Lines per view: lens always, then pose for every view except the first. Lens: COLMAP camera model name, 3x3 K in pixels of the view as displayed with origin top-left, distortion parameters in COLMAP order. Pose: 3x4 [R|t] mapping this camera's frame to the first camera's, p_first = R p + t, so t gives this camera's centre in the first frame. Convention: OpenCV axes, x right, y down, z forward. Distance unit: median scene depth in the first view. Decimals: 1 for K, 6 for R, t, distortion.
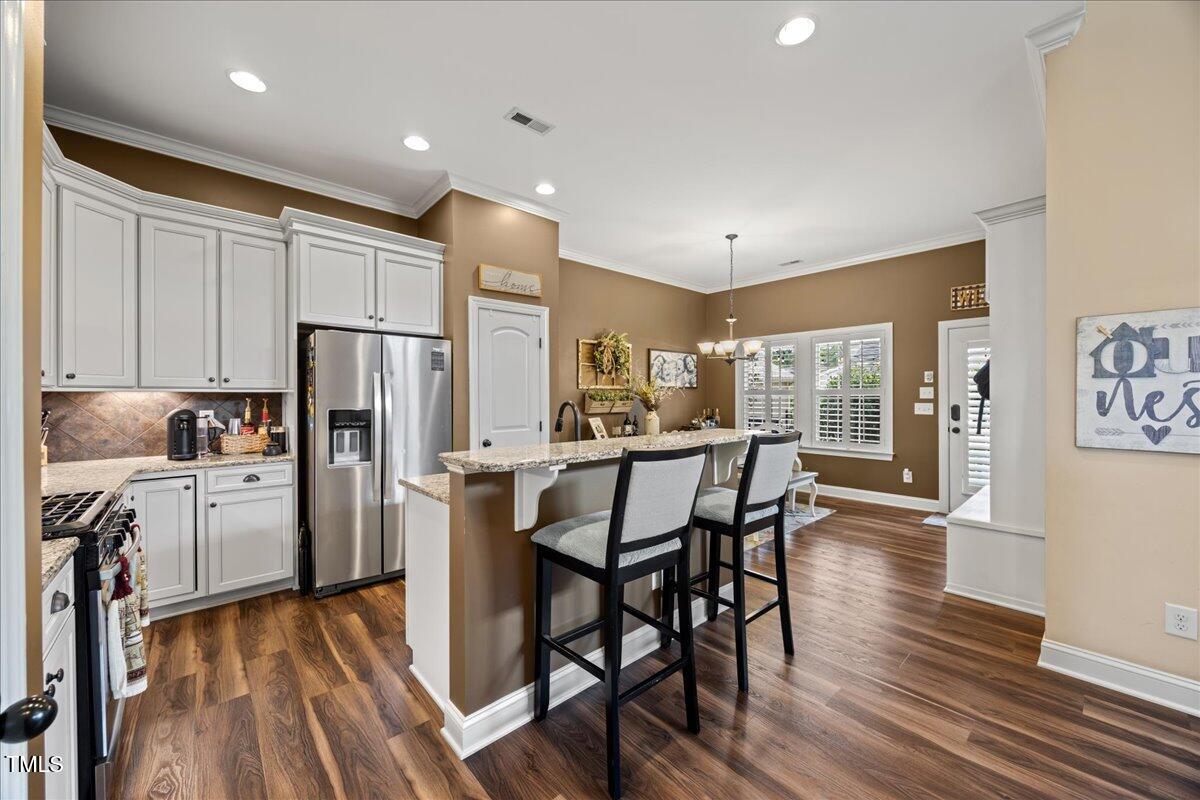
lens RADIAL K [[452.1, 0, 600.9], [0, 452.1, 399.0], [0, 0, 1]] dist [-0.003820, -0.000095]
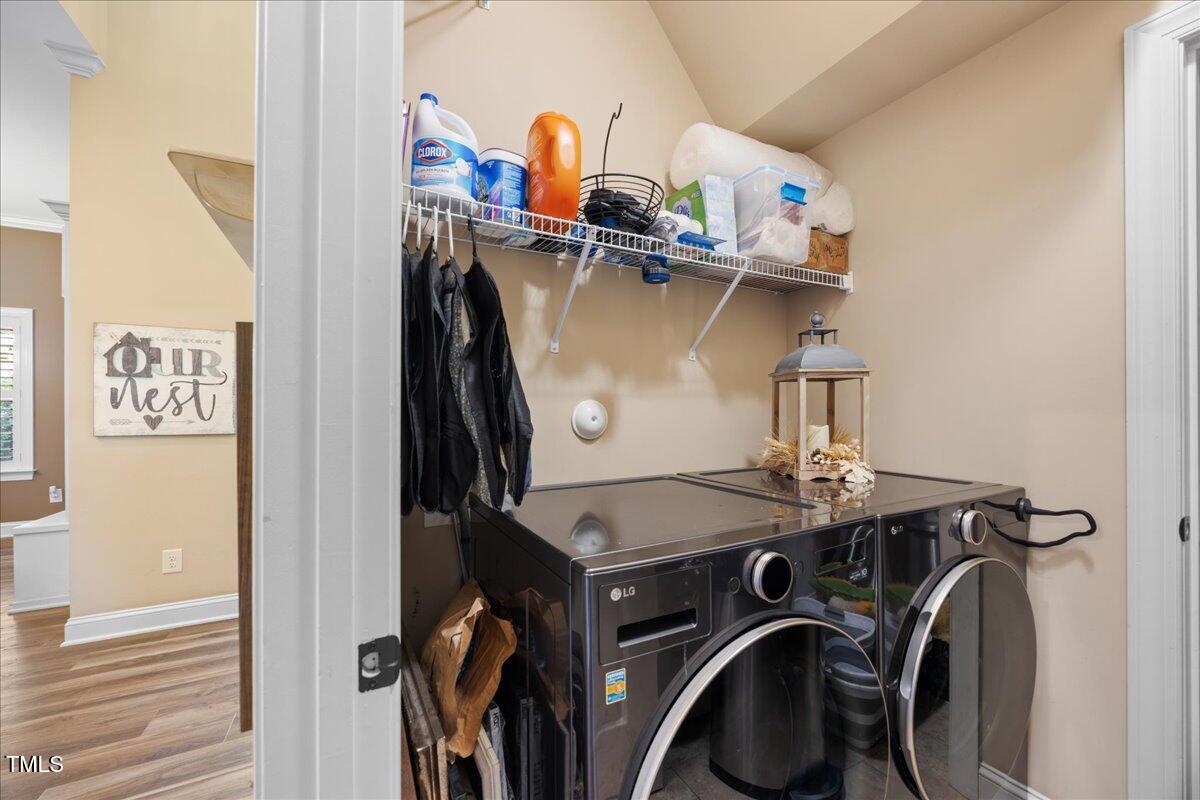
lens RADIAL K [[452.1, 0, 601.5], [0, 452.1, 410.5], [0, 0, 1]] dist [-0.003820, -0.000095]
pose [[0.241357, -0.000598, 0.970436, 0.180633], [0.006287, 0.999980, -0.000947, 0.033998], [-0.970416, 0.006329, 0.241356, -0.345626]]
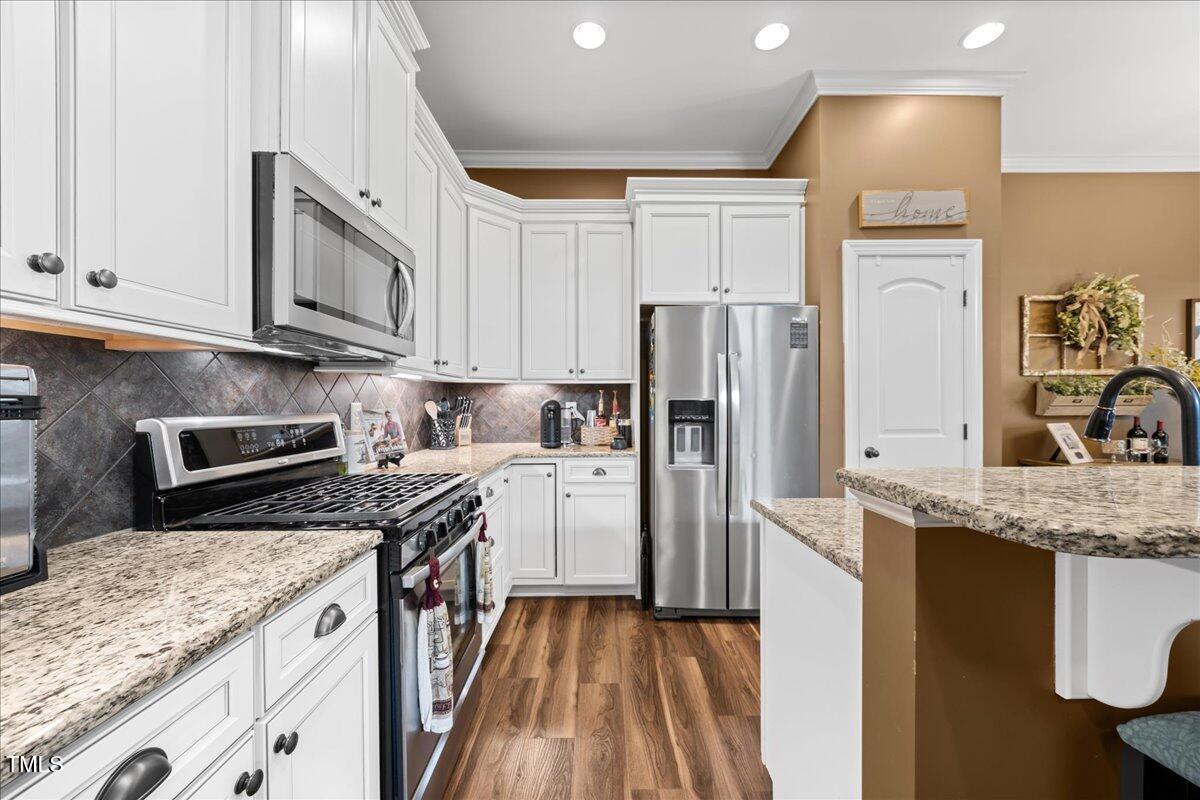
lens RADIAL K [[452.1, 0, 603.9], [0, 452.1, 403.1], [0, 0, 1]] dist [-0.003820, -0.000095]
pose [[0.750329, -0.000081, -0.661065, -0.129538], [-0.001537, 0.999997, -0.001867, 0.030439], [0.661063, 0.002417, 0.750327, 0.274269]]
